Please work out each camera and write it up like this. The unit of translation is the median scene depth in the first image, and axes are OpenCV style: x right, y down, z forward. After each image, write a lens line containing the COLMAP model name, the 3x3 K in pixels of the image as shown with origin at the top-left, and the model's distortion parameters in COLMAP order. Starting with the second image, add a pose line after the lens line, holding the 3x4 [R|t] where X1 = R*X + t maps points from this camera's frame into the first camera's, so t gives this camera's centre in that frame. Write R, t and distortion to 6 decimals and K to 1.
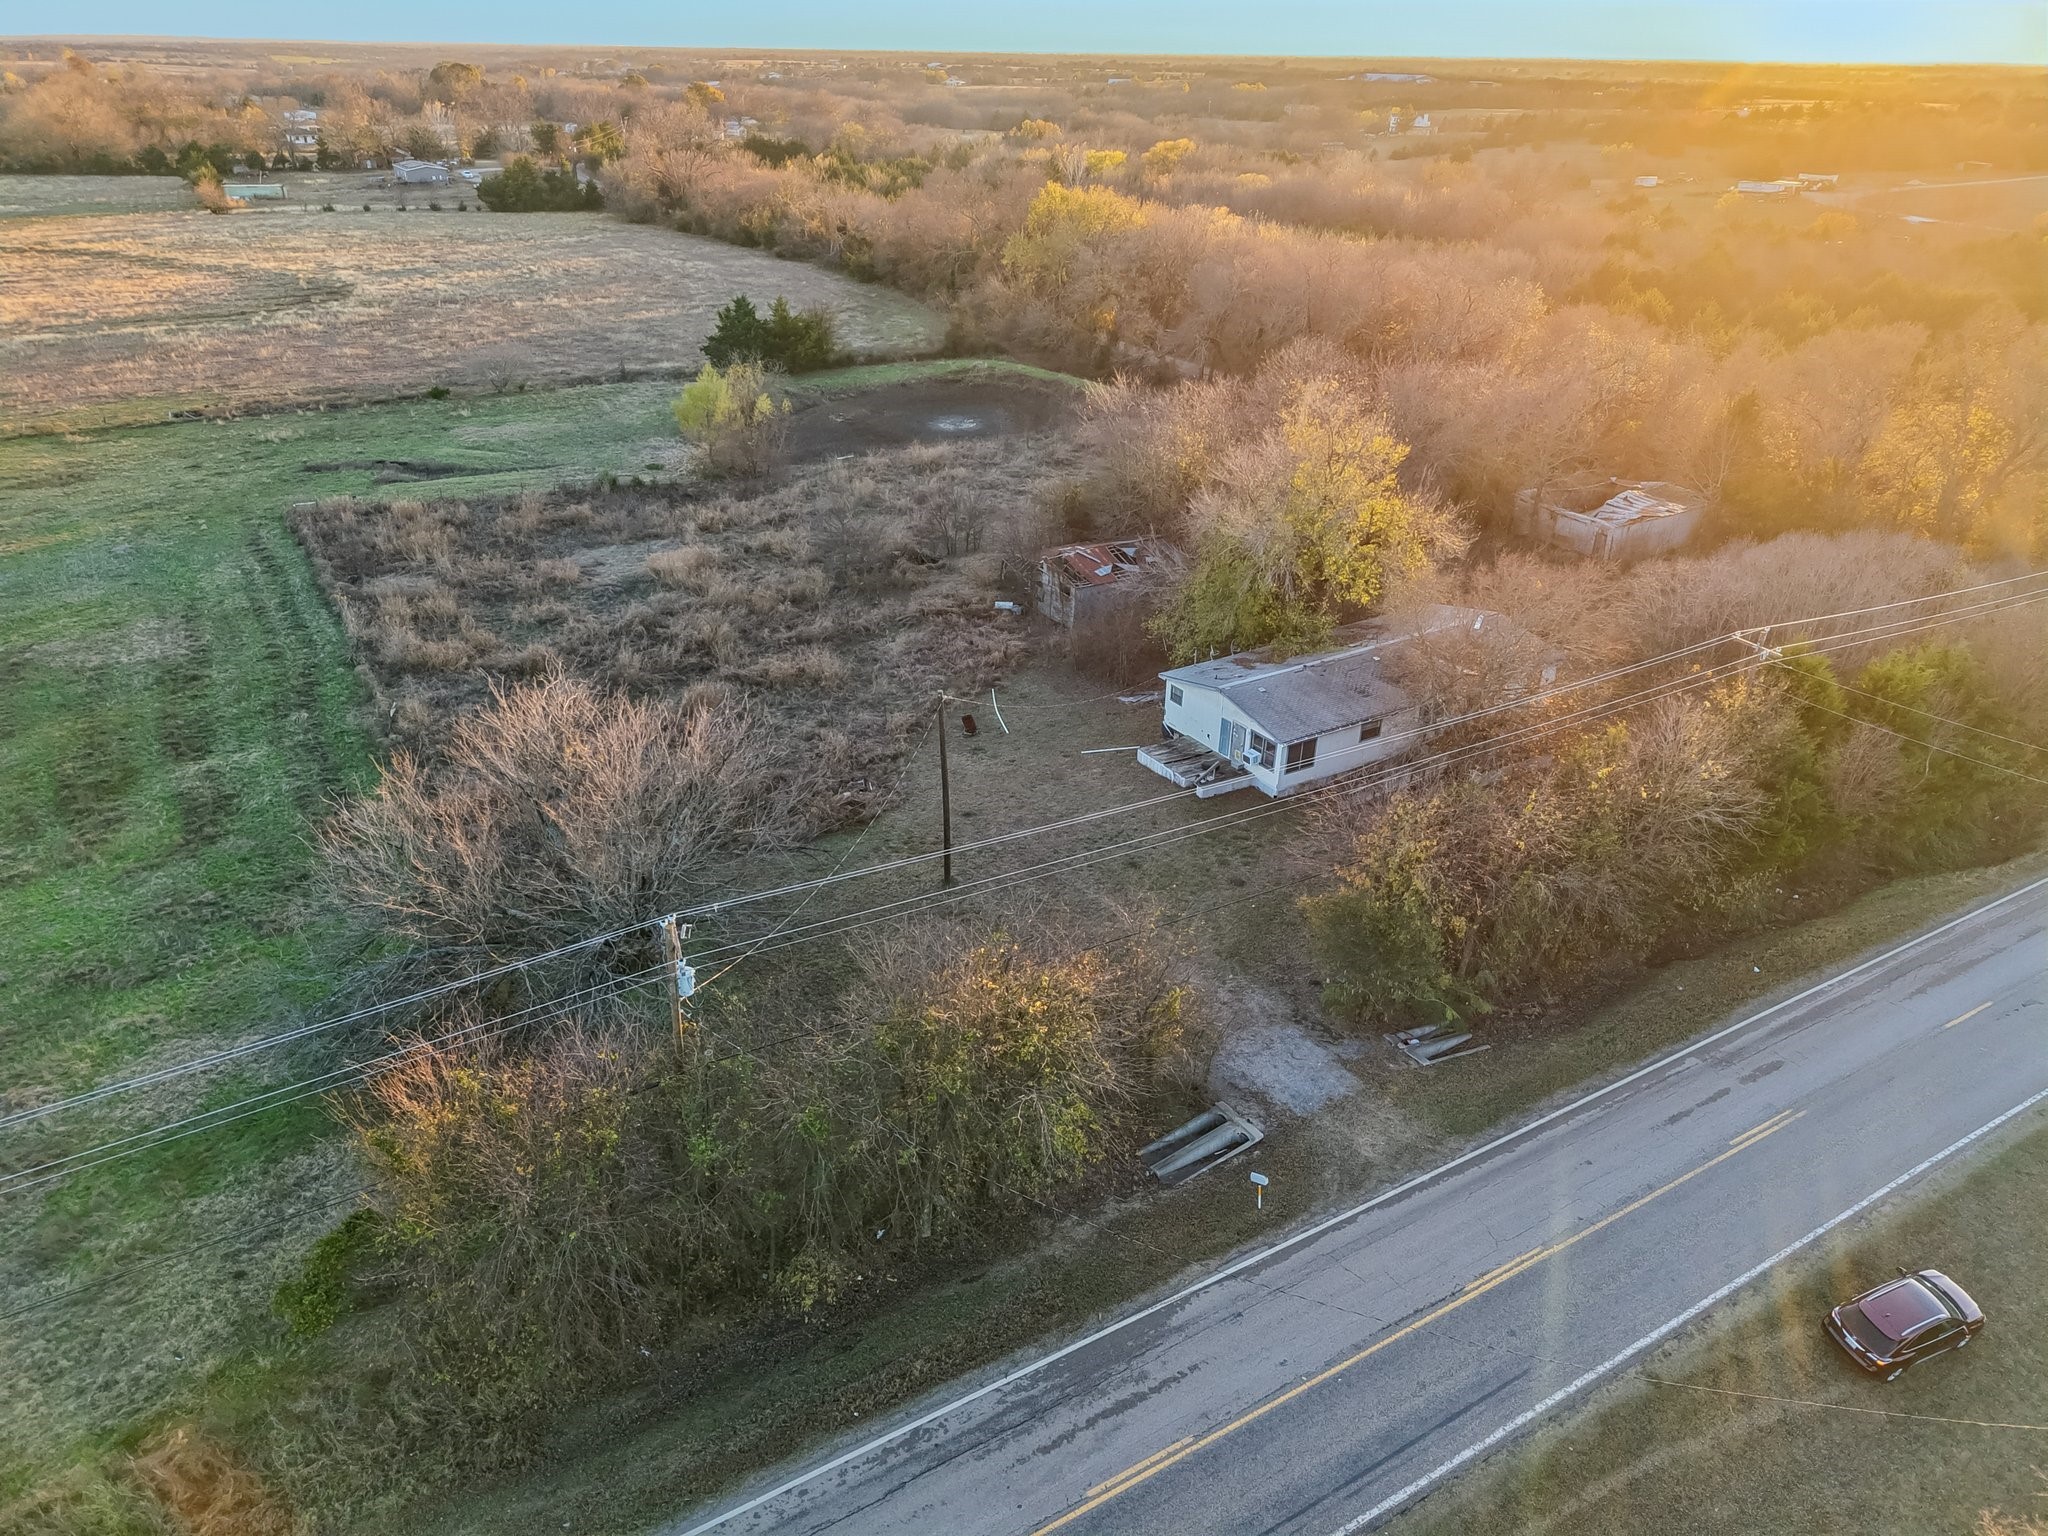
lens RADIAL K [[1387.3, 0, 1024.0], [0, 1387.3, 768.0], [0, 0, 1]] dist [0.040642, -0.051283]
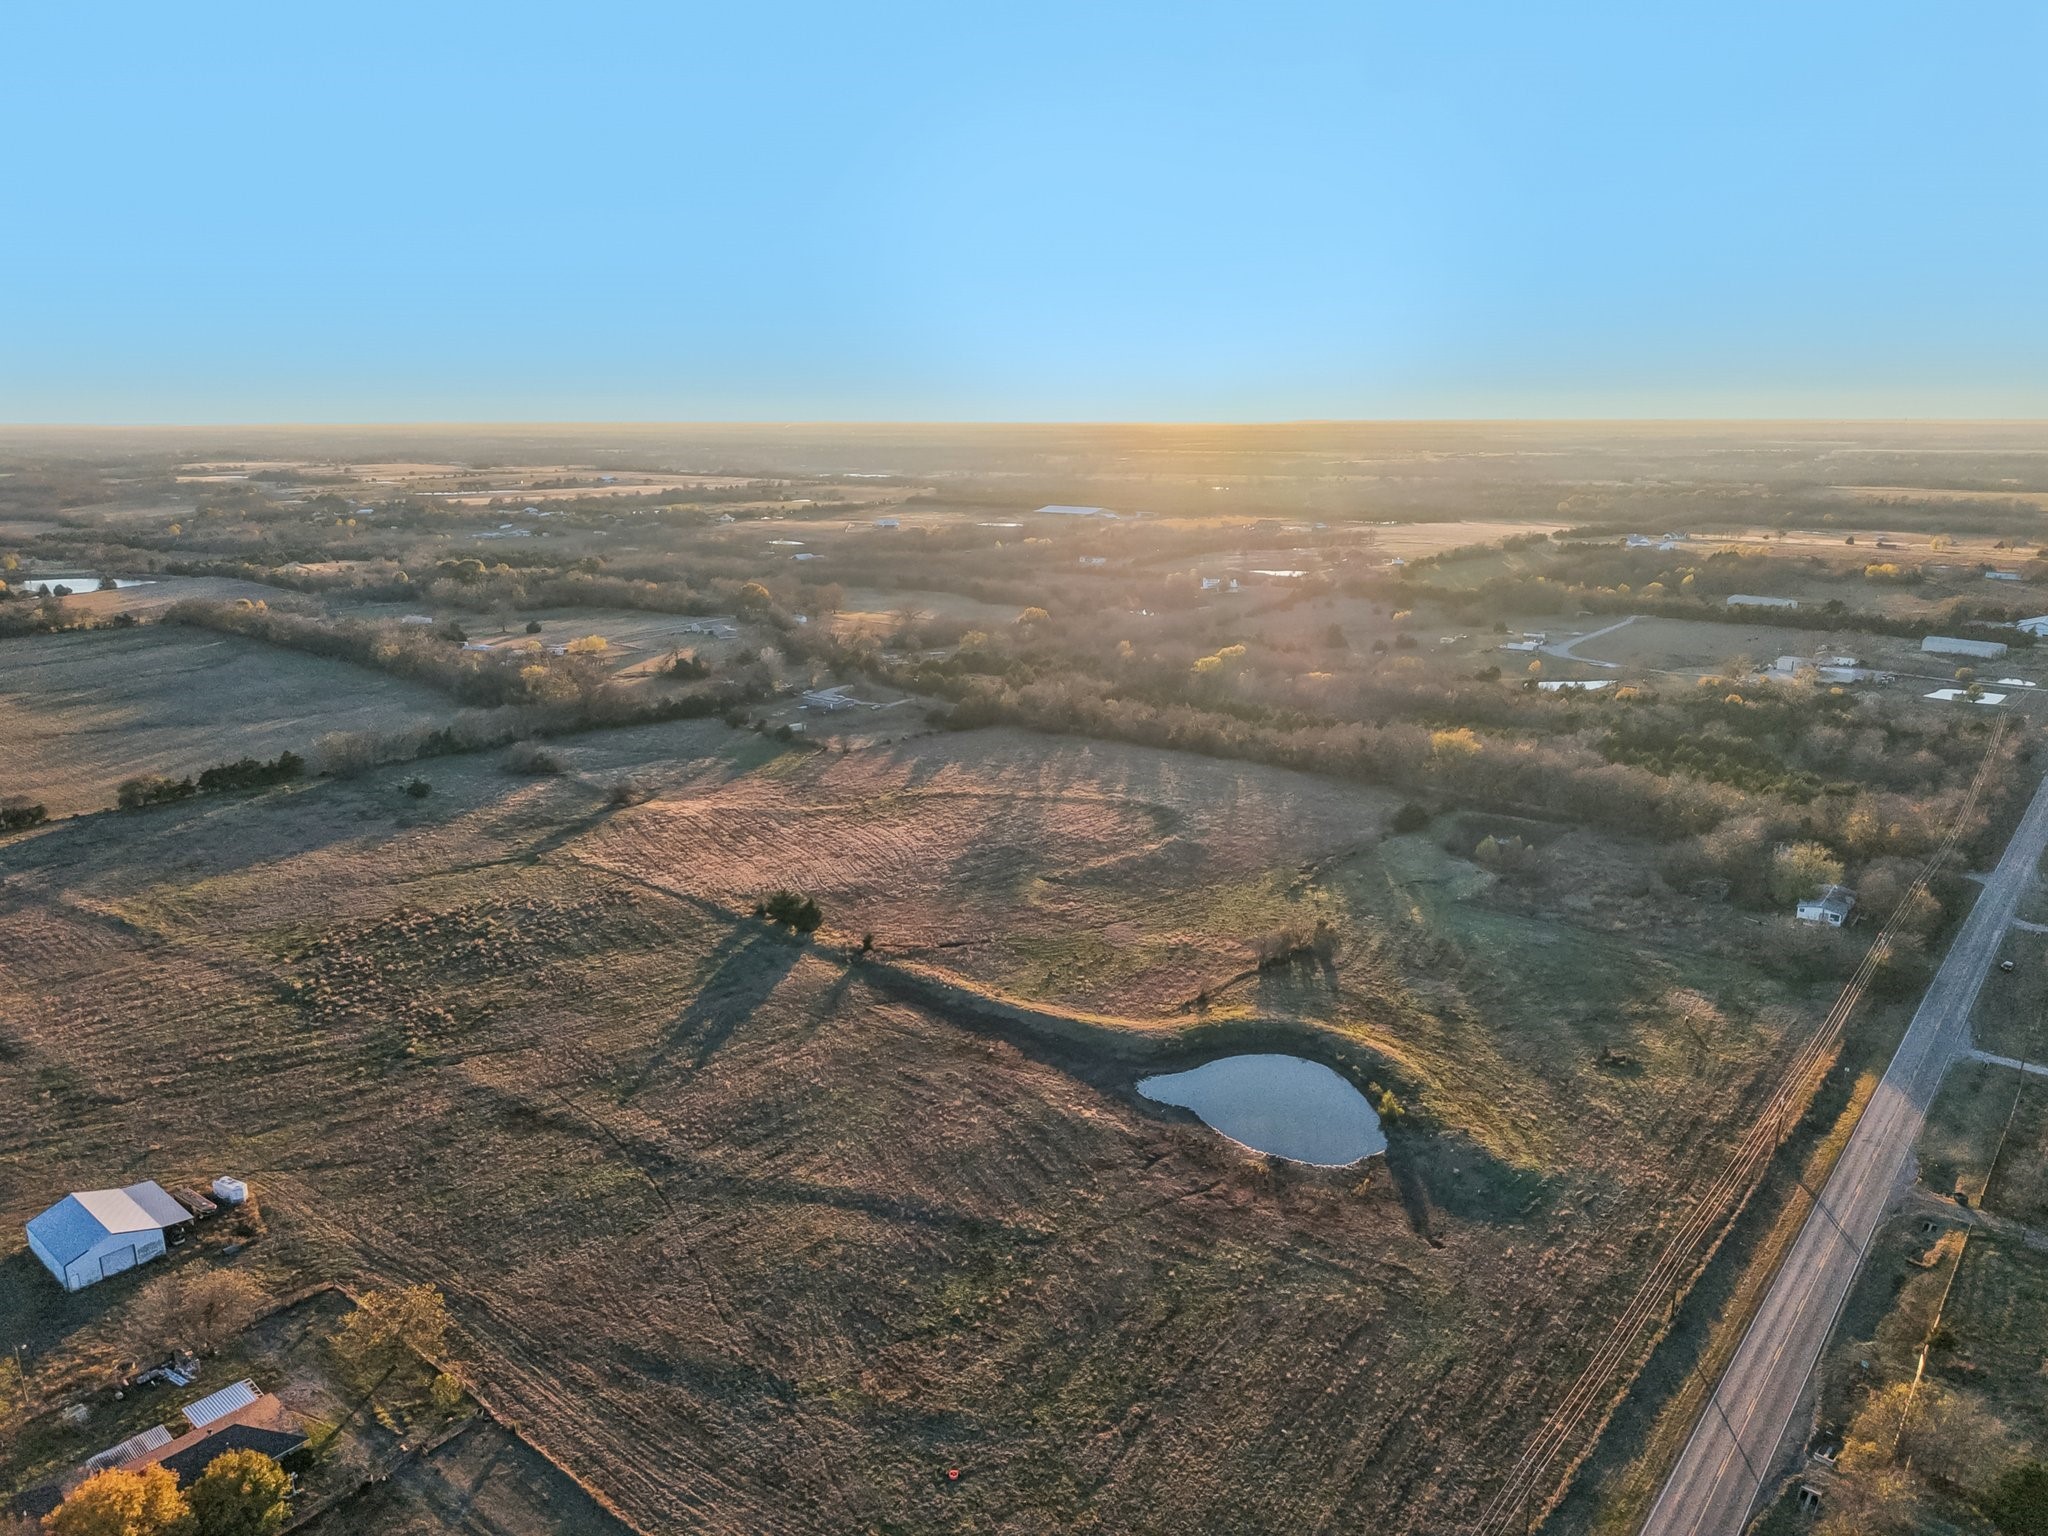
lens RADIAL K [[1367.1, 0, 1030.6], [0, 1367.1, 833.0], [0, 0, 1]] dist [0.029097, -0.038363]
pose [[0.945801, -0.106577, 0.306761, -2.188243], [0.161057, 0.974199, -0.158106, 0.003377], [-0.281995, 0.198942, 0.938563, -1.537042]]
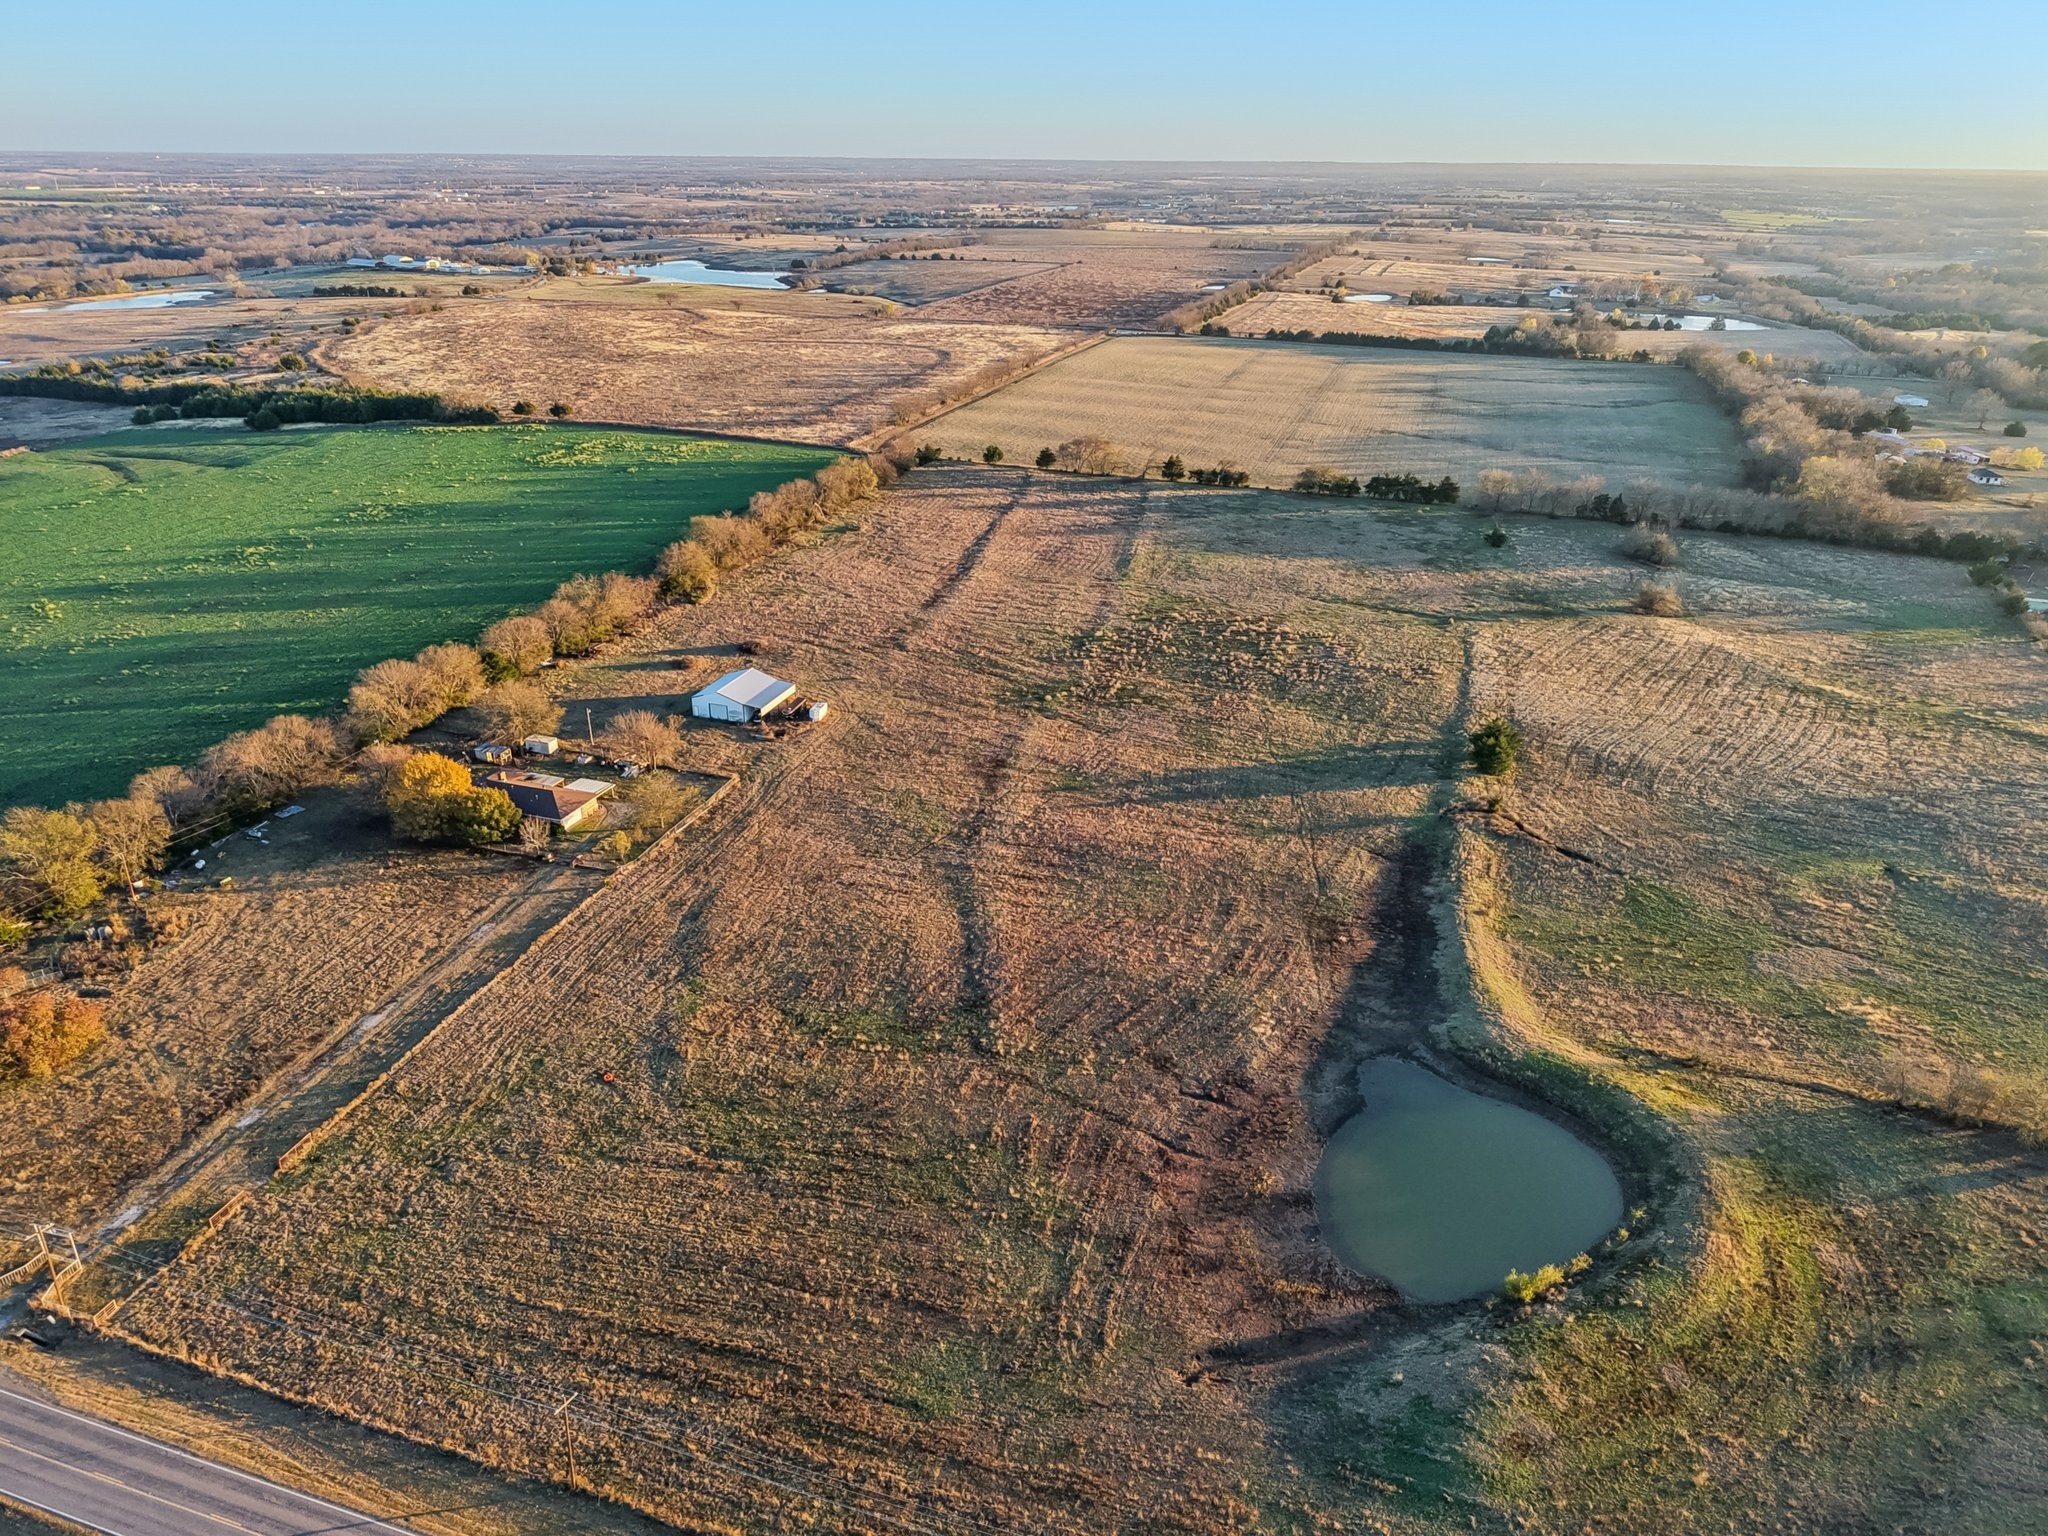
lens RADIAL K [[1387.3, 0, 1024.0], [0, 1387.3, 768.0], [0, 0, 1]] dist [0.040642, -0.051283]
pose [[0.654328, 0.300665, -0.693870, -0.739739], [-0.352322, 0.933099, 0.072083, -0.198936], [0.669122, 0.197299, 0.716484, -1.058622]]
